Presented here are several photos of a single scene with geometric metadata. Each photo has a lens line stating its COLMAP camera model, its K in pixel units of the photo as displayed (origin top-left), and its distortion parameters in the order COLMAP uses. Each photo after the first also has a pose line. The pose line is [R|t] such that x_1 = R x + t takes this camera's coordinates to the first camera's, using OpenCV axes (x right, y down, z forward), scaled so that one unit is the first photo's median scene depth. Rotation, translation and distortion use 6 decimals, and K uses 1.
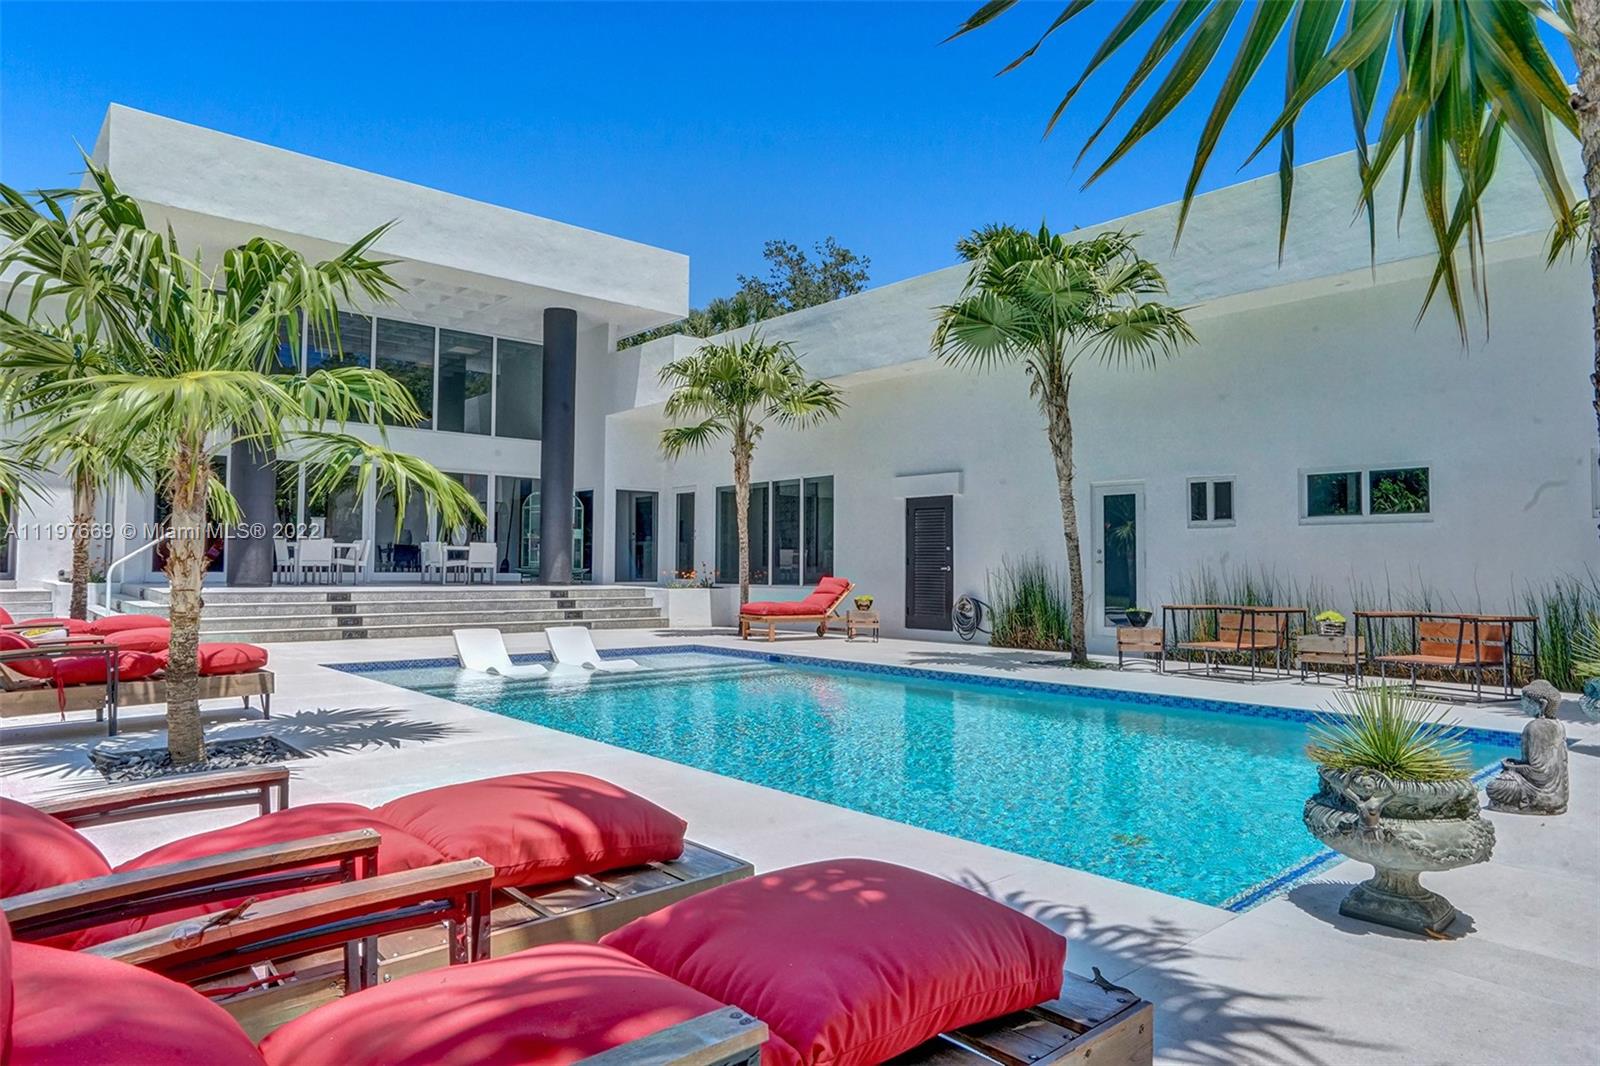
lens RADIAL K [[969.4, 0, 807.4], [0, 969.4, 536.1], [0, 0, 1]] dist [-0.013301, 0.003137]
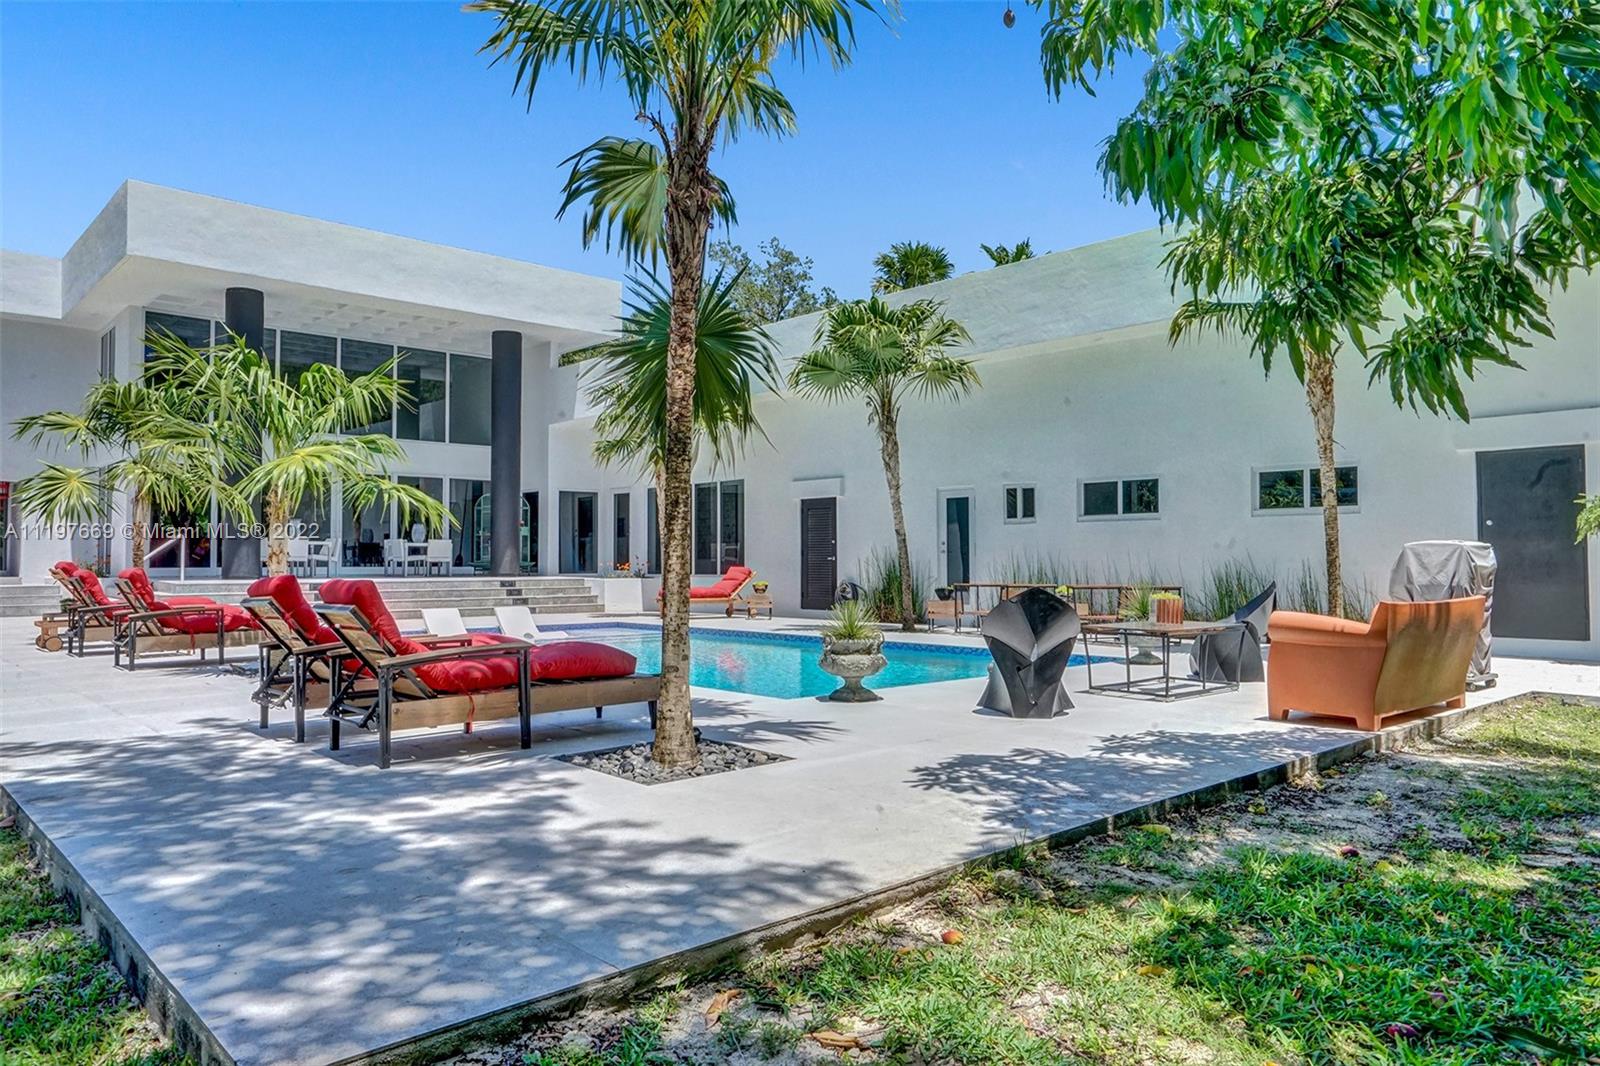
lens RADIAL K [[1074.3, 0, 816.7], [0, 1074.3, 537.2], [0, 0, 1]] dist [-0.009457, -0.000261]
pose [[0.999713, -0.008028, 0.022556, 0.090508], [0.007823, 0.999927, 0.009170, -0.005032], [-0.022628, -0.008991, 0.999704, -0.310069]]
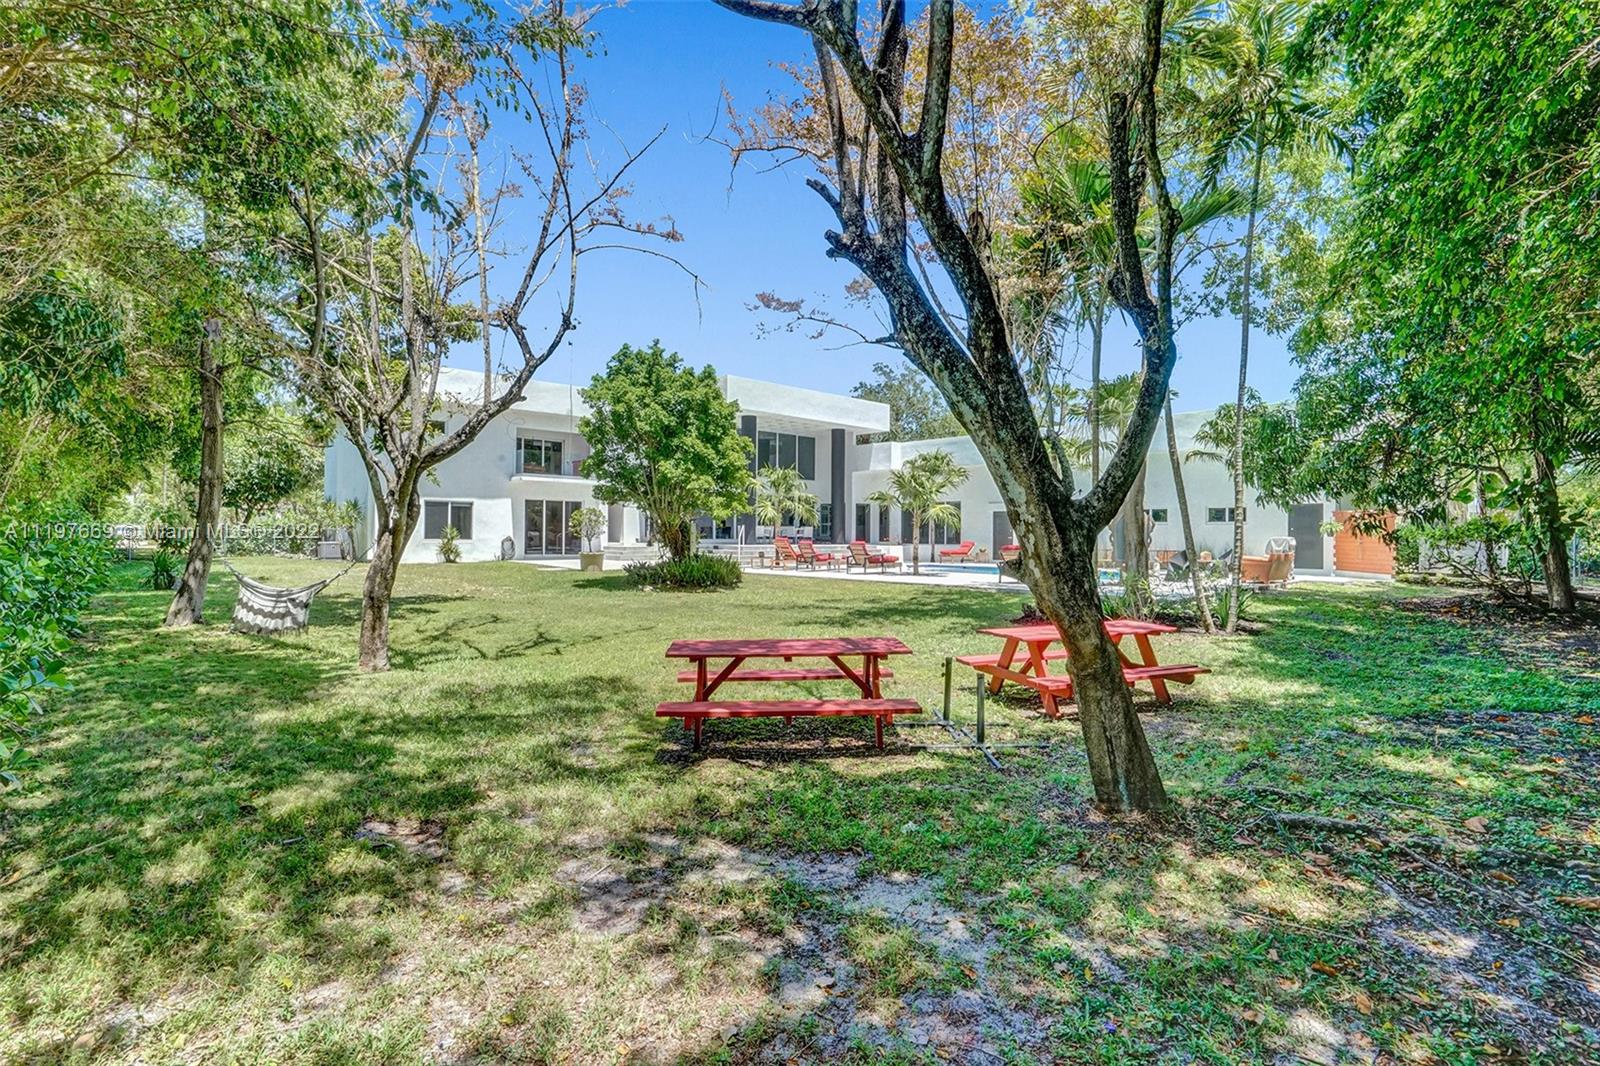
lens RADIAL K [[794.8, 0, 814.2], [0, 794.8, 533.1], [0, 0, 1]] dist [-0.000715, 0.000099]
pose [[0.998932, 0.000312, 0.046208, -0.492040], [-0.001902, 0.999408, 0.034366, -0.052975], [-0.046170, -0.034417, 0.998341, -1.169023]]
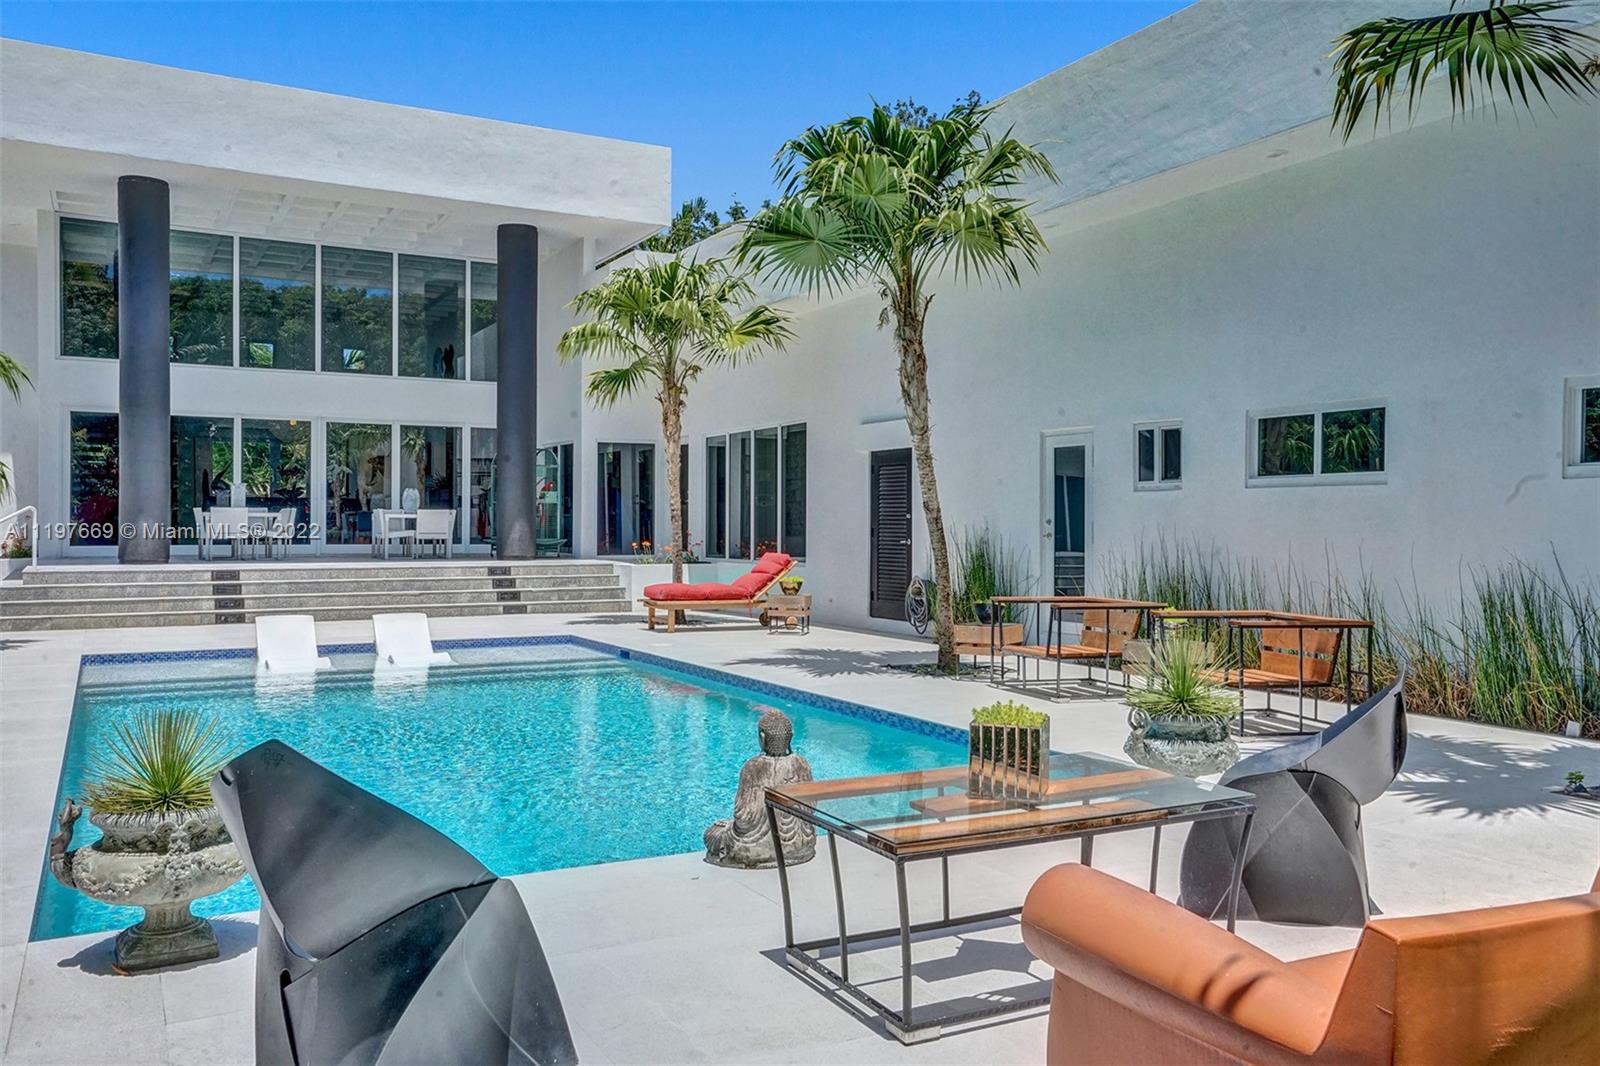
lens RADIAL K [[1275.2, 0, 825.1], [0, 1275.2, 539.2], [0, 0, 1]] dist [0.033162, 0.006877]
pose [[0.974520, -0.002415, -0.224289, 0.297099], [0.012147, 0.999043, 0.042018, -0.012083], [0.223973, -0.043672, 0.973616, -0.016481]]
